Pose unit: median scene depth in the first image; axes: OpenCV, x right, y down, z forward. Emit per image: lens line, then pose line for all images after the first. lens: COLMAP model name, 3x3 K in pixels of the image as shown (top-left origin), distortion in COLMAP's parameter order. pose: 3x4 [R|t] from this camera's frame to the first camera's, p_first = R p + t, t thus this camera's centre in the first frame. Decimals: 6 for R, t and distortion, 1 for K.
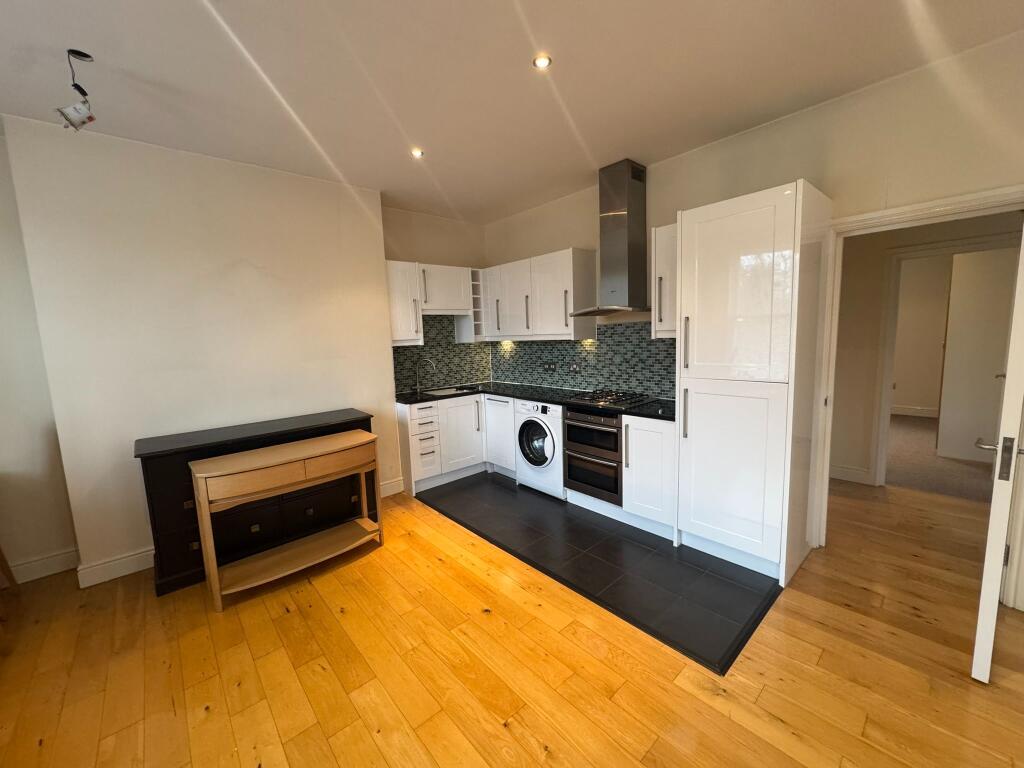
lens RADIAL K [[412.4, 0, 518.8], [0, 412.4, 385.5], [0, 0, 1]] dist [-0.000674, -0.000378]
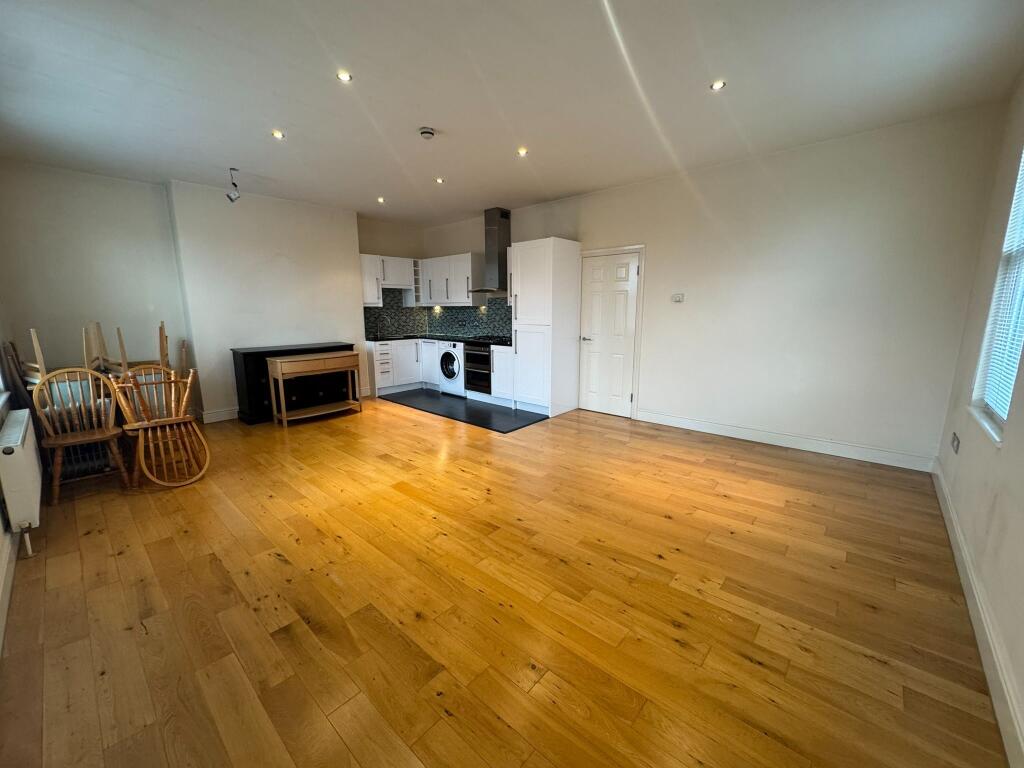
lens RADIAL K [[412.4, 0, 516.5], [0, 412.4, 384.7], [0, 0, 1]] dist [-0.000674, -0.000378]
pose [[0.994076, 0.013669, 0.107826, 0.133046], [-0.019808, 0.998230, 0.056072, 0.116738], [-0.106869, -0.057875, 0.992587, -0.748776]]
